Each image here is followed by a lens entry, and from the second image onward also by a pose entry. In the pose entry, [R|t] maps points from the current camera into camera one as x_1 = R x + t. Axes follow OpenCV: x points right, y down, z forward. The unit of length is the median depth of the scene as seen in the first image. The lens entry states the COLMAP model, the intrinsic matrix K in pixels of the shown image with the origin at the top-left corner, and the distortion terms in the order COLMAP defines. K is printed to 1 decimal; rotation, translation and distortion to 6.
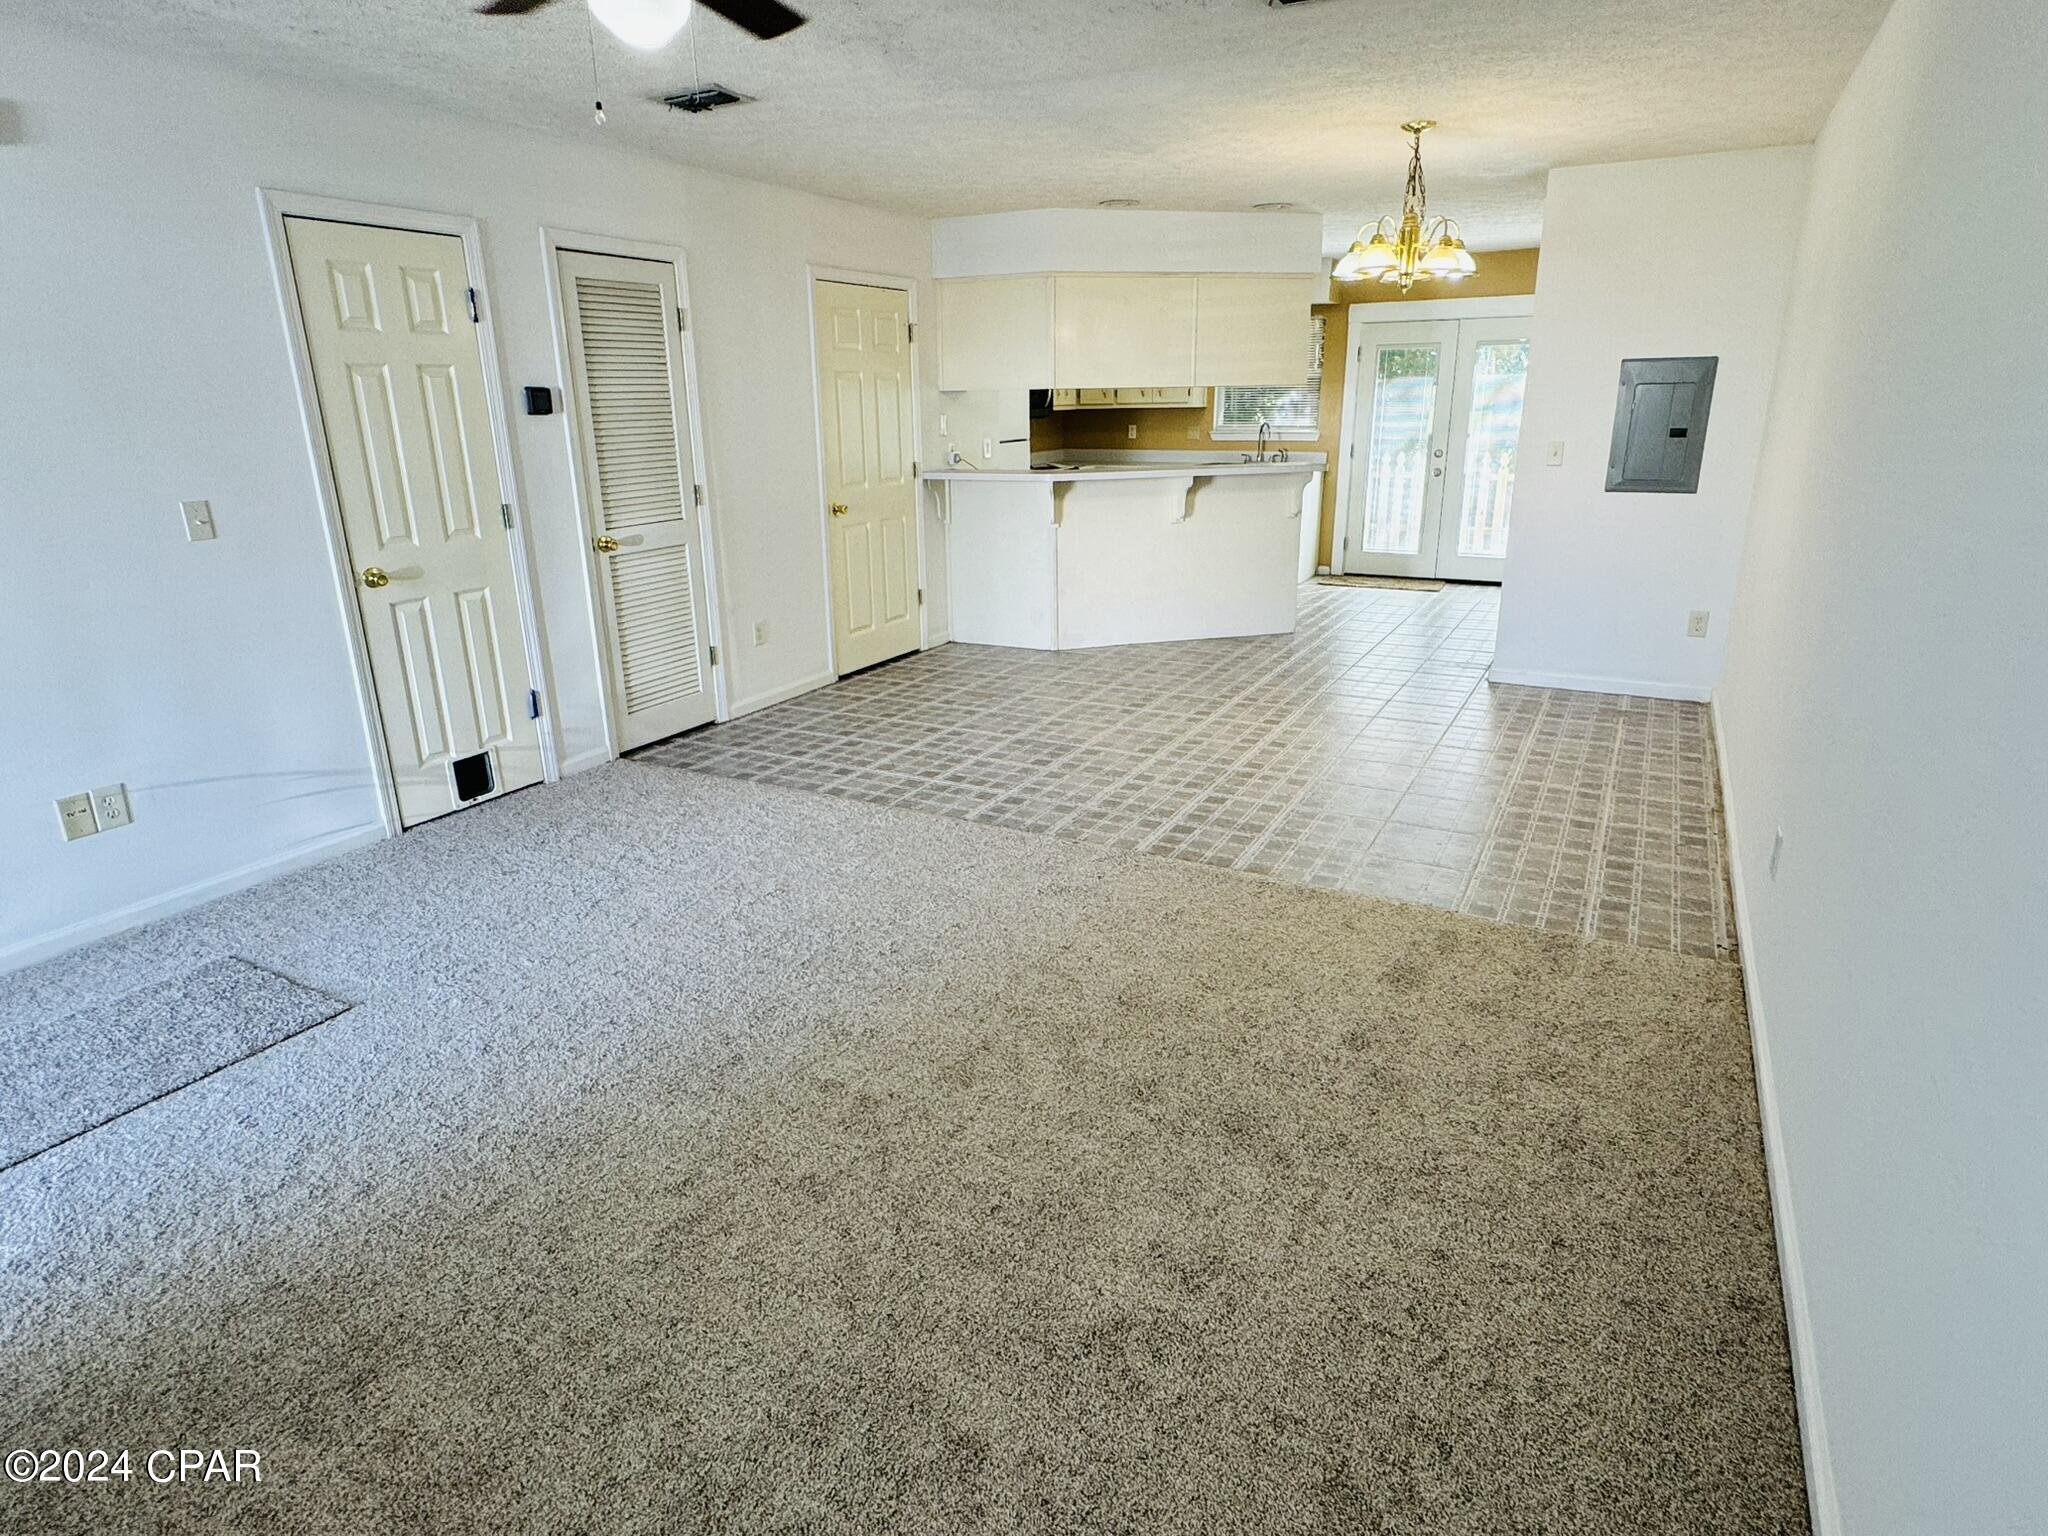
lens RADIAL K [[1139.2, 0, 1017.6], [0, 1139.2, 762.6], [0, 0, 1]] dist [-0.001207, 0.002764]
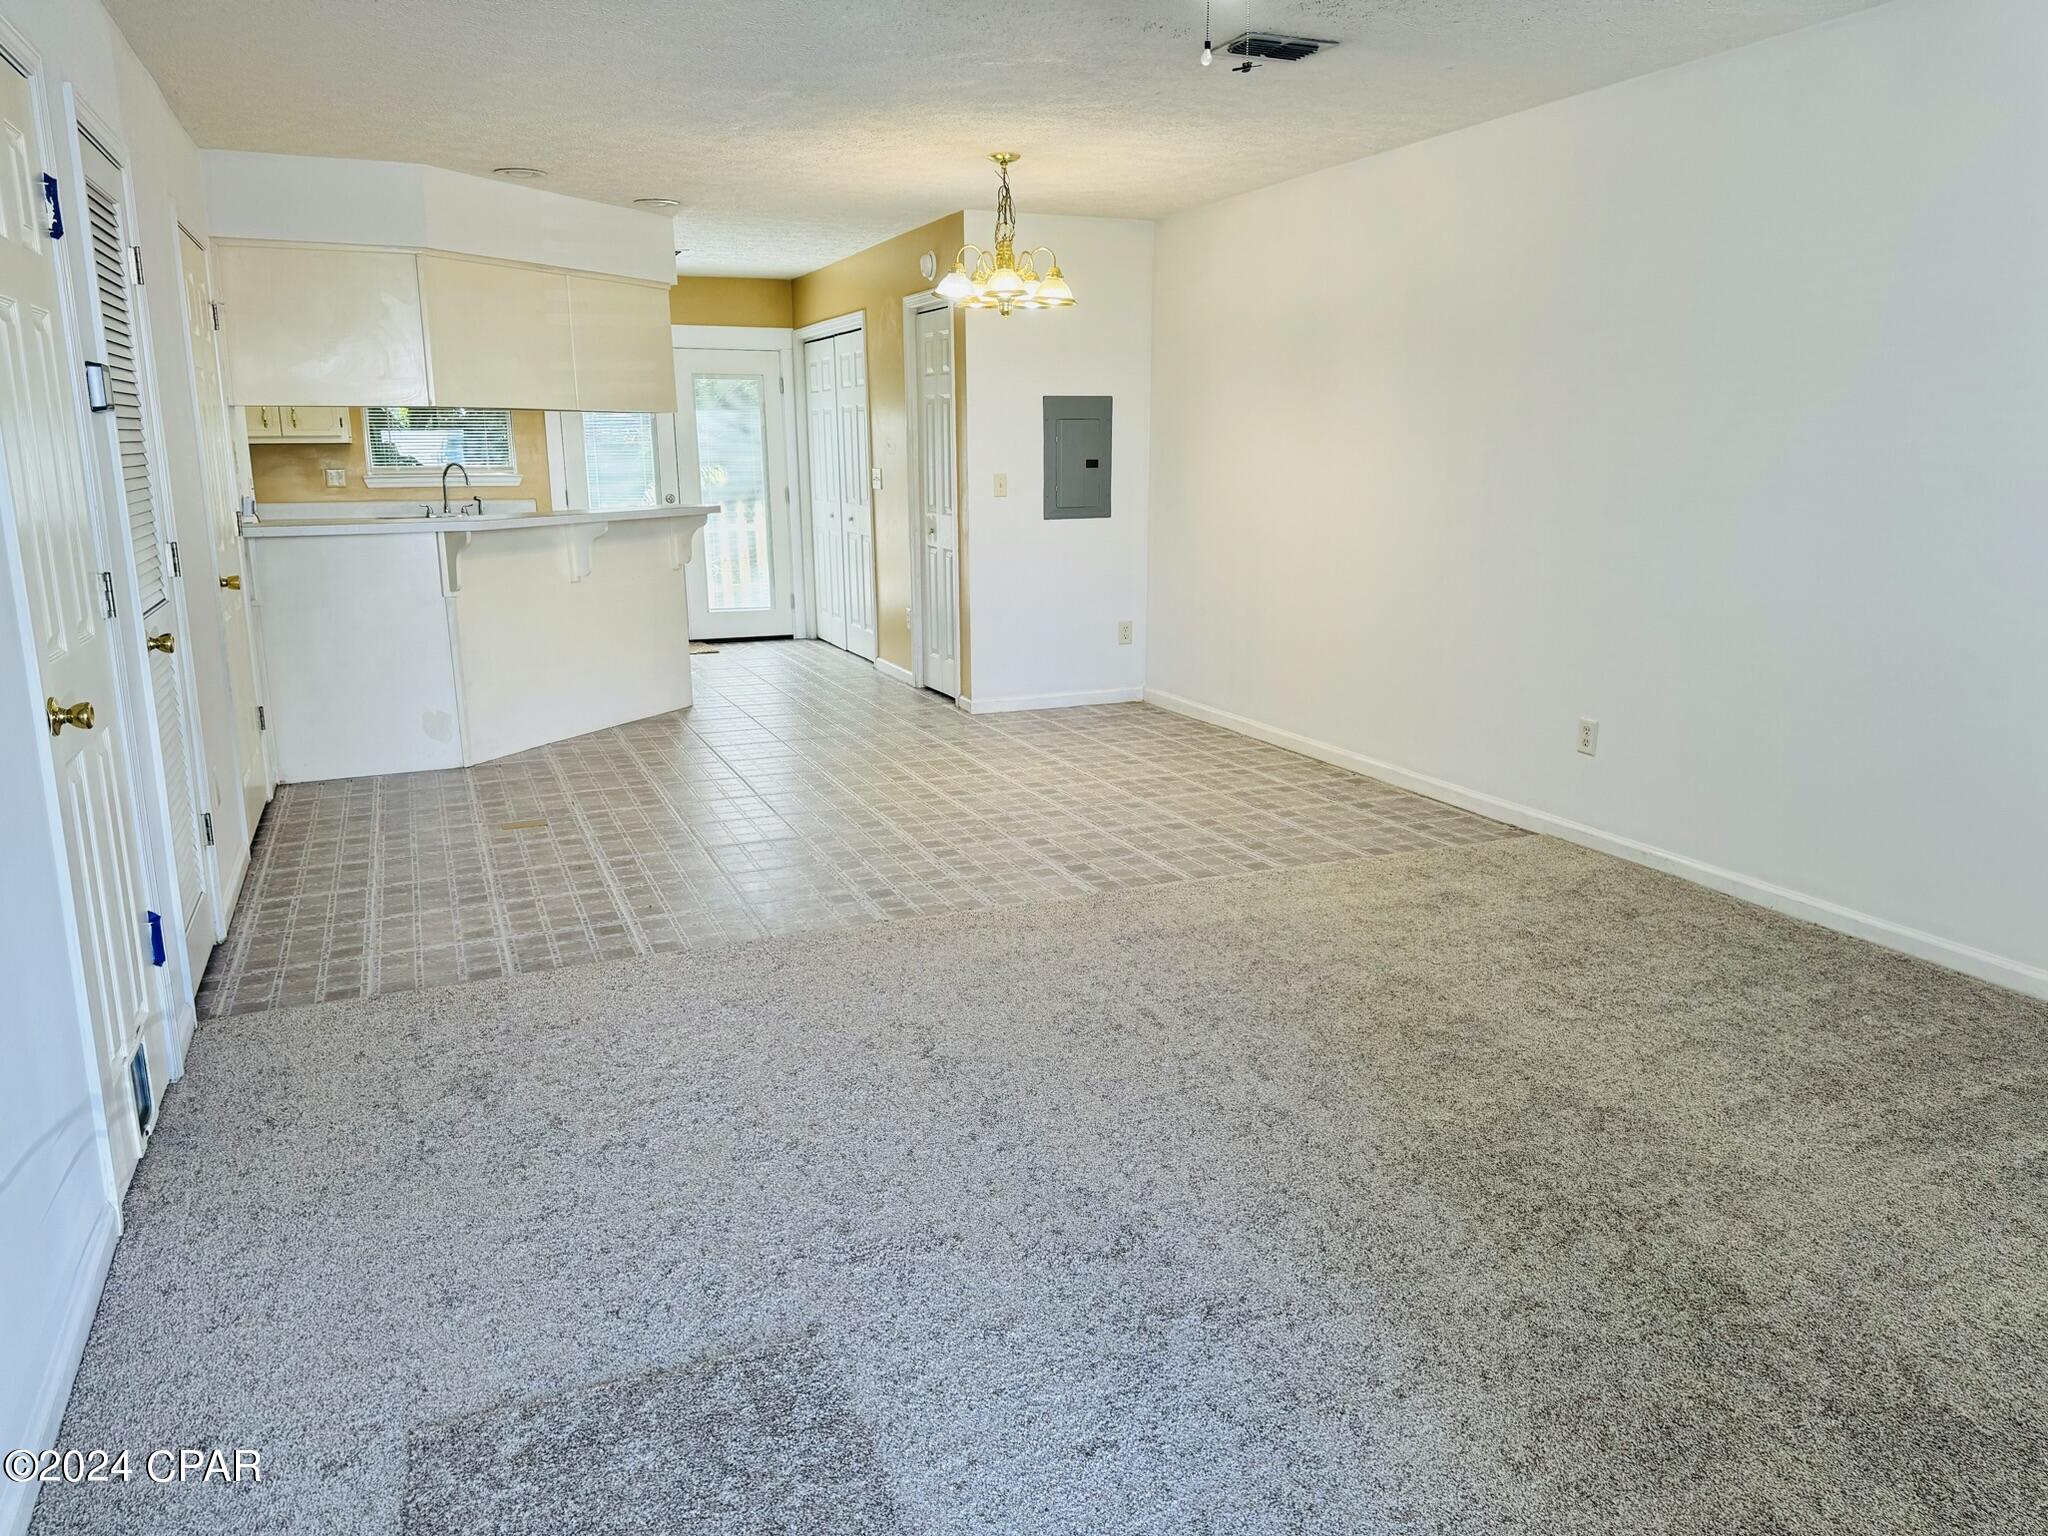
lens RADIAL K [[1434.9, 0, 1024.0], [0, 1434.9, 768.0], [0, 0, 1]] dist [0.151476, -0.276135]
pose [[0.620044, -0.160870, 0.767897, -0.605864], [0.236465, 0.971558, 0.012600, -0.036199], [-0.748084, 0.173768, 0.640449, 0.208106]]
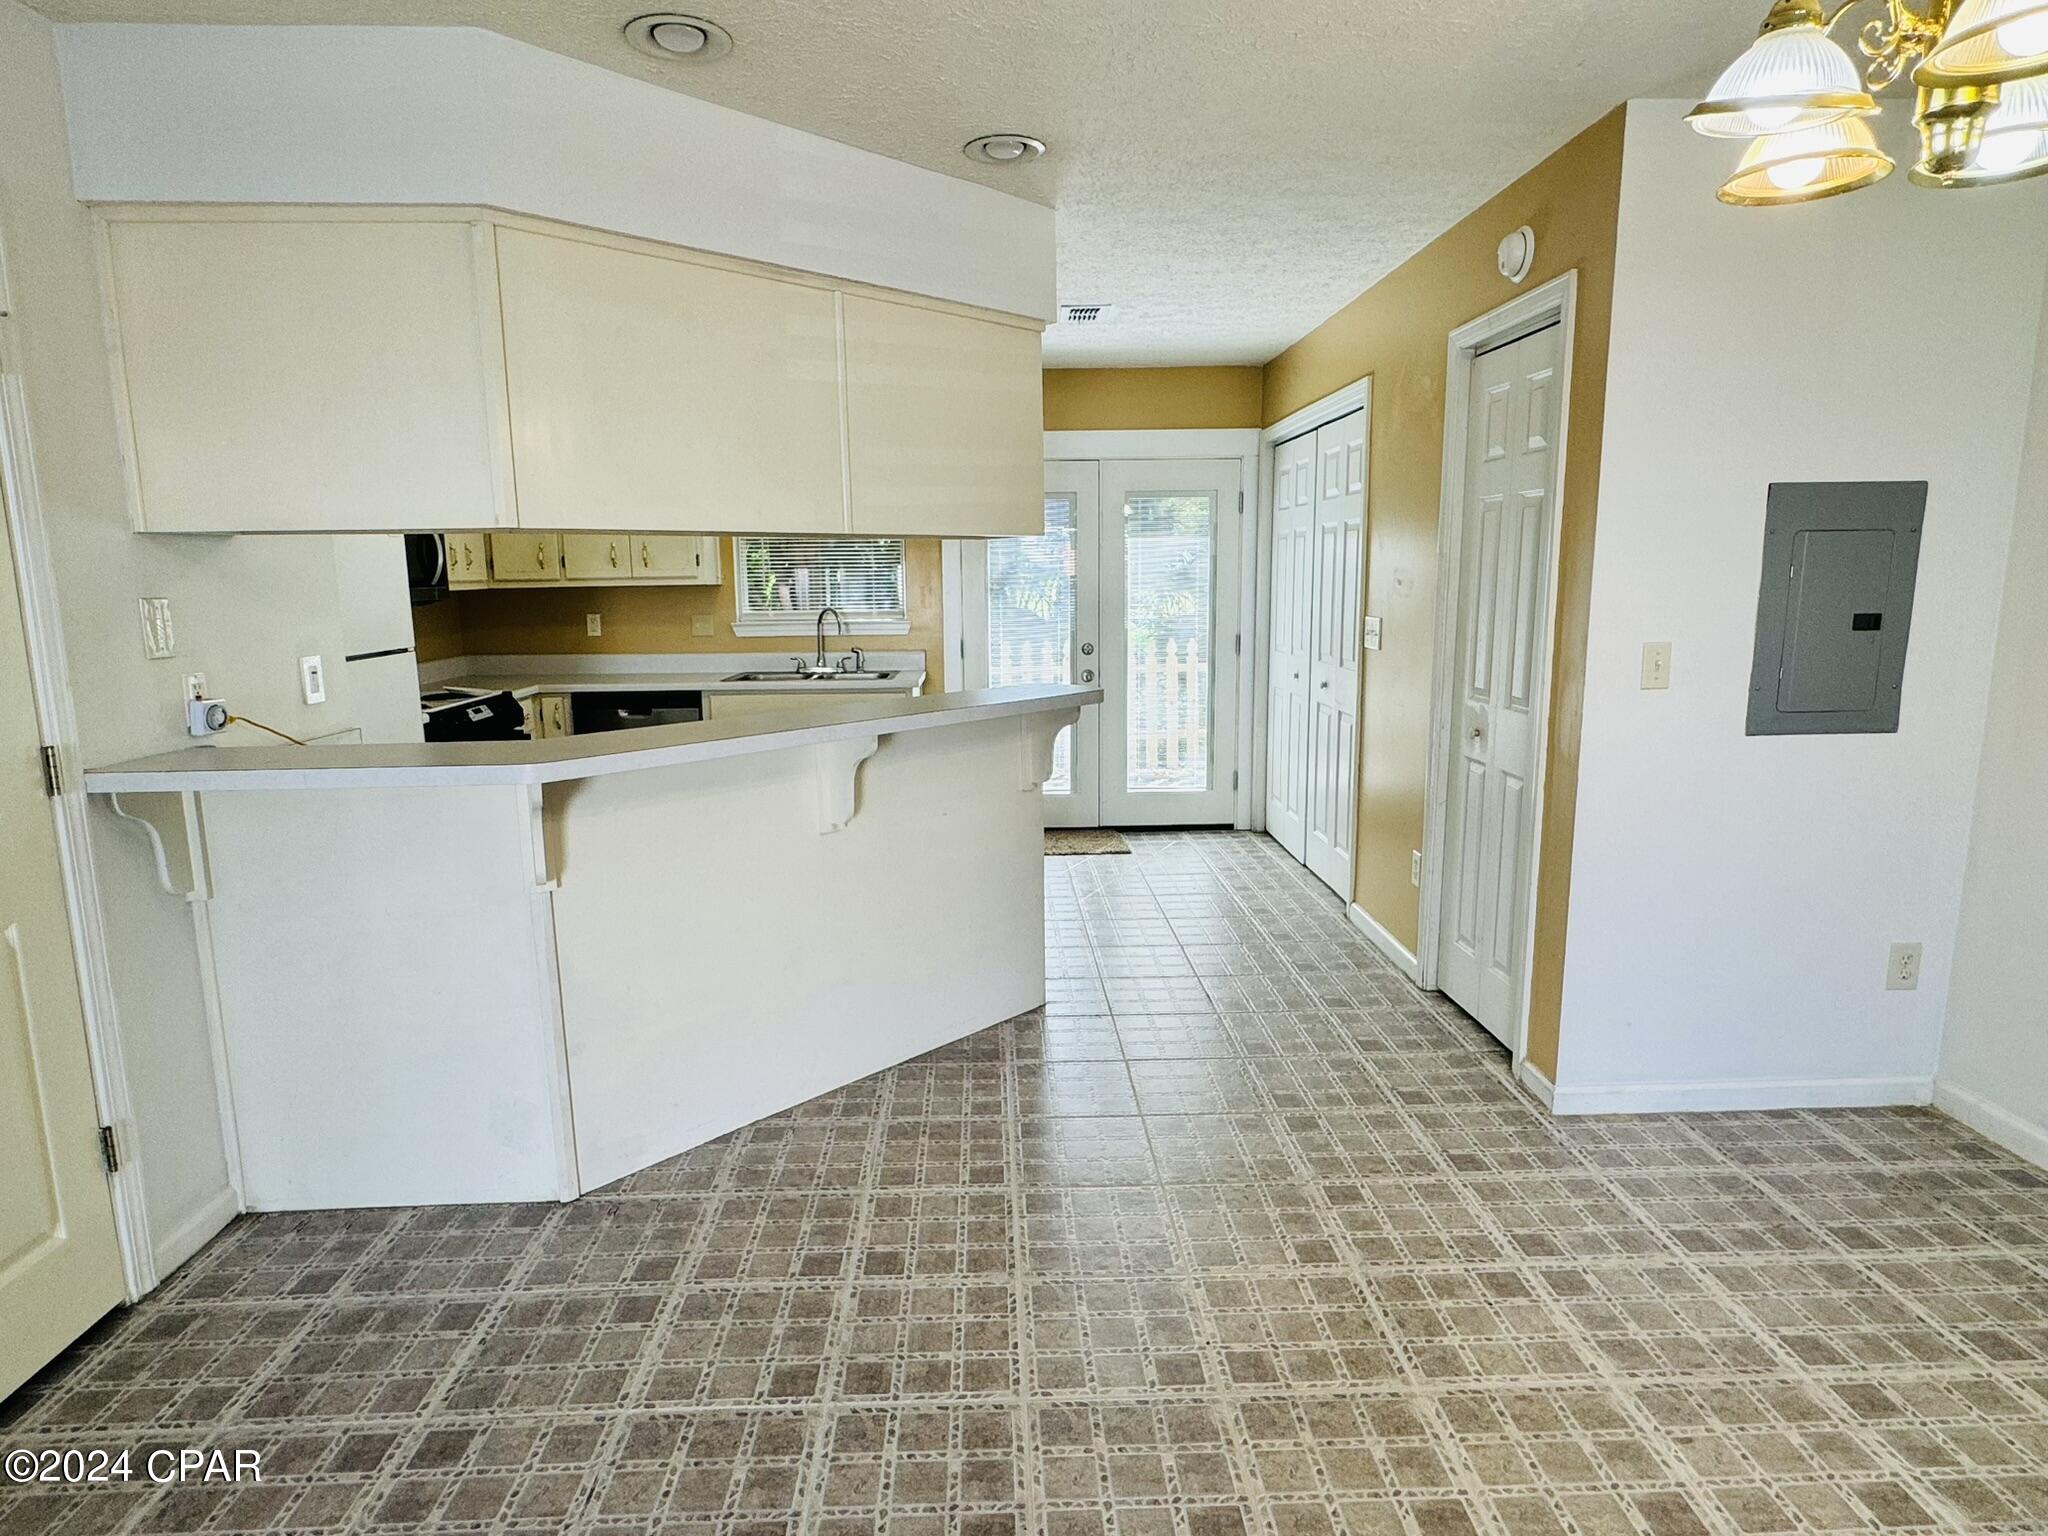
lens RADIAL K [[1139.2, 0, 1017.6], [0, 1139.2, 762.6], [0, 0, 1]] dist [-0.001207, 0.002764]
pose [[0.860958, -0.078790, 0.502538, -0.024114], [0.154427, 0.981790, -0.110639, -0.235589], [-0.484669, 0.172861, 0.857447, 0.775686]]
